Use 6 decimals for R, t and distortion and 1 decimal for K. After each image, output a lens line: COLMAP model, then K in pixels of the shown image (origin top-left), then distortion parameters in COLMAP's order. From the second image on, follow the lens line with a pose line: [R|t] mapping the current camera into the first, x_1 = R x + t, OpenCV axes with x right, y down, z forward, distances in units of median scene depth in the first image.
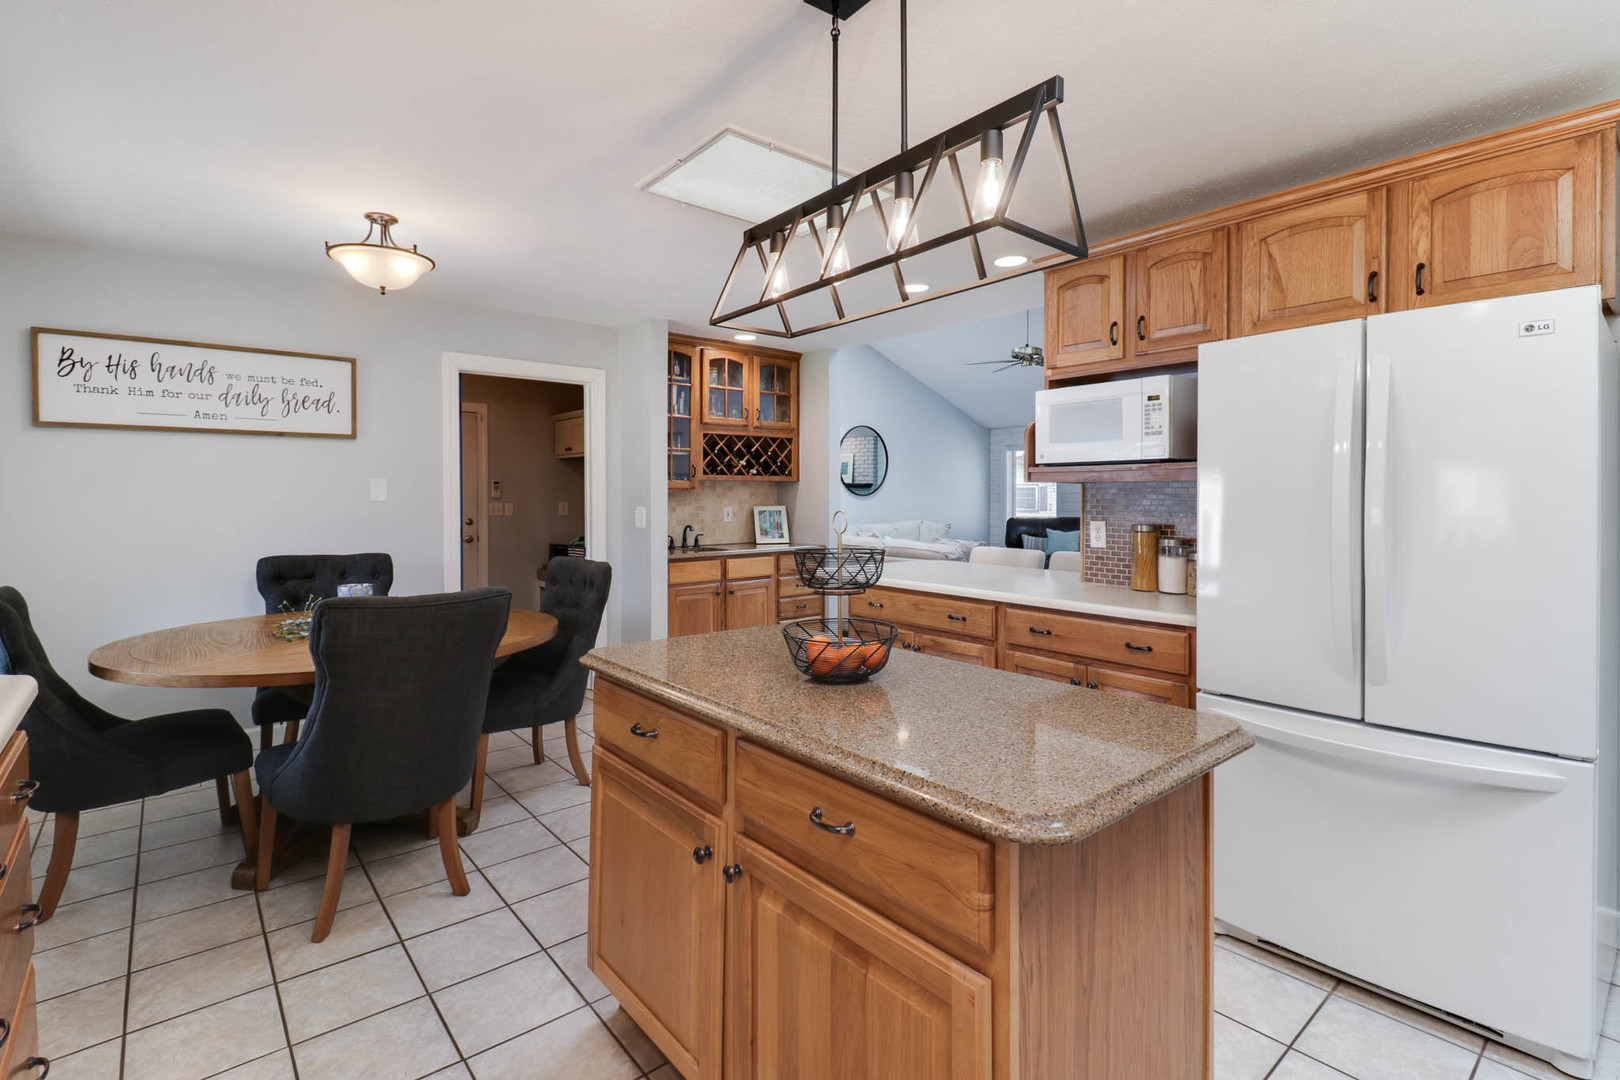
lens RADIAL K [[749.1, 0, 814.3], [0, 749.1, 499.0], [0, 0, 1]] dist [0.000367, -0.000070]
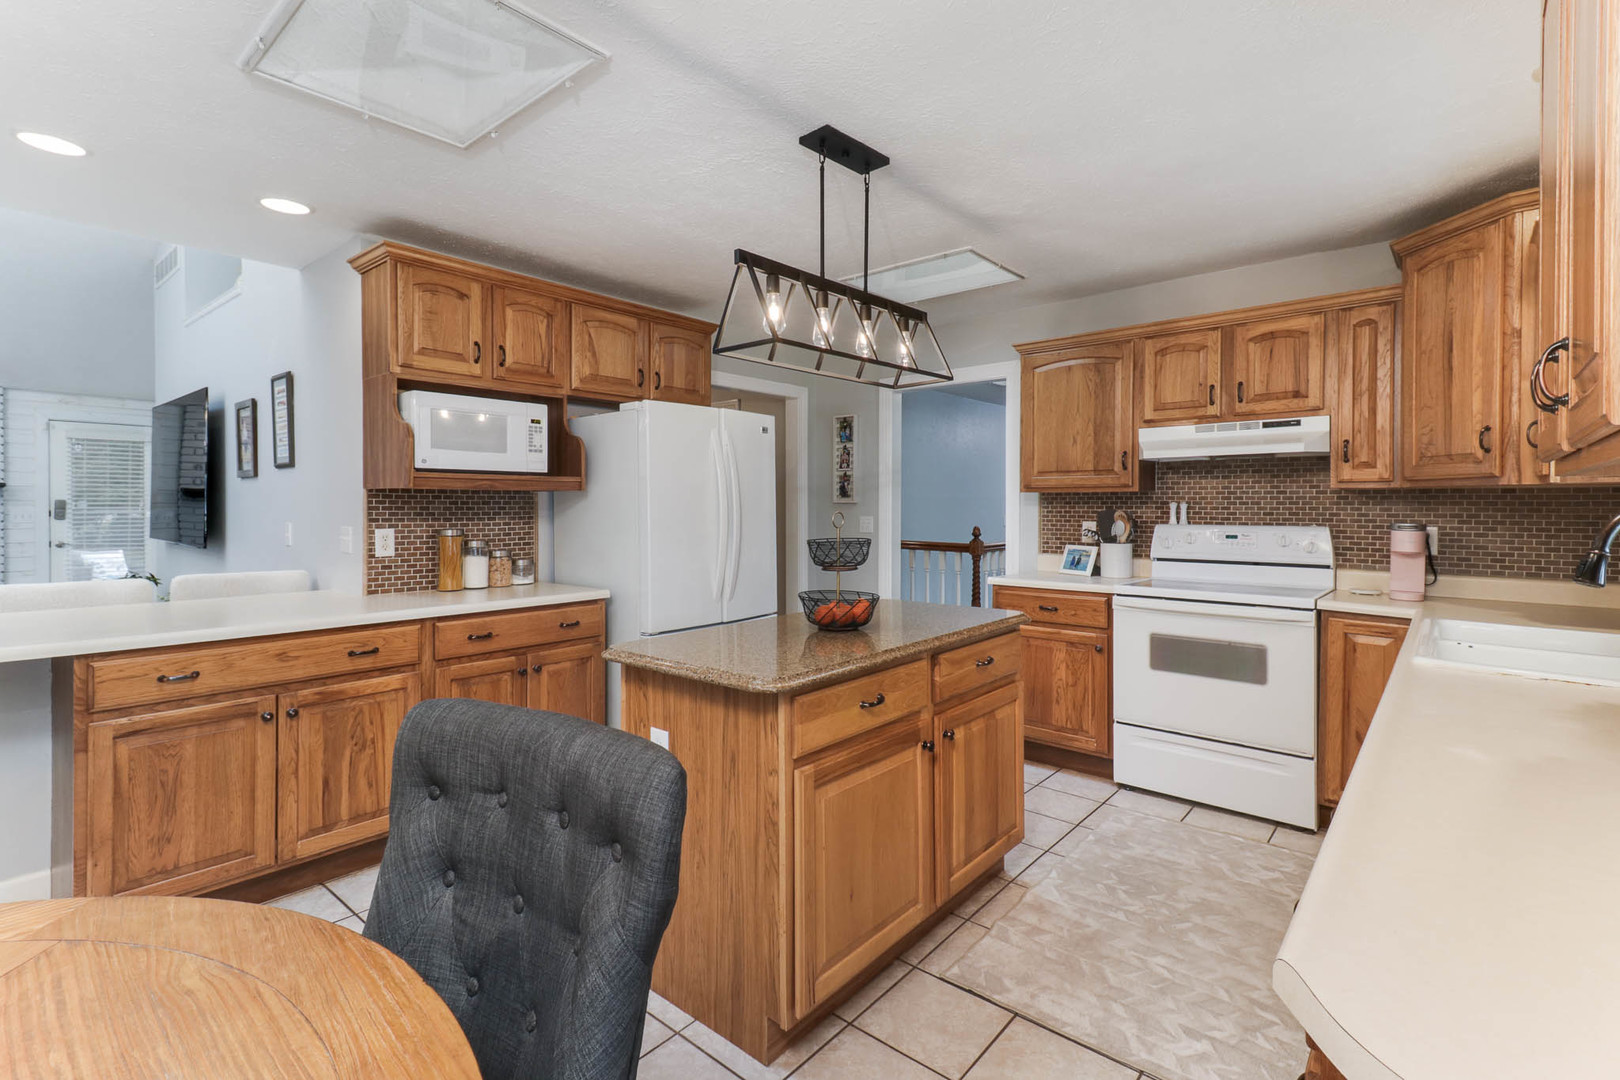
lens RADIAL K [[749.1, 0, 814.3], [0, 749.1, 499.0], [0, 0, 1]] dist [0.000367, -0.000070]
pose [[-0.181148, 0.010060, 0.983404, -0.875685], [0.003863, 0.999947, -0.009518, 0.003411], [-0.983448, 0.002075, -0.181177, 0.837997]]
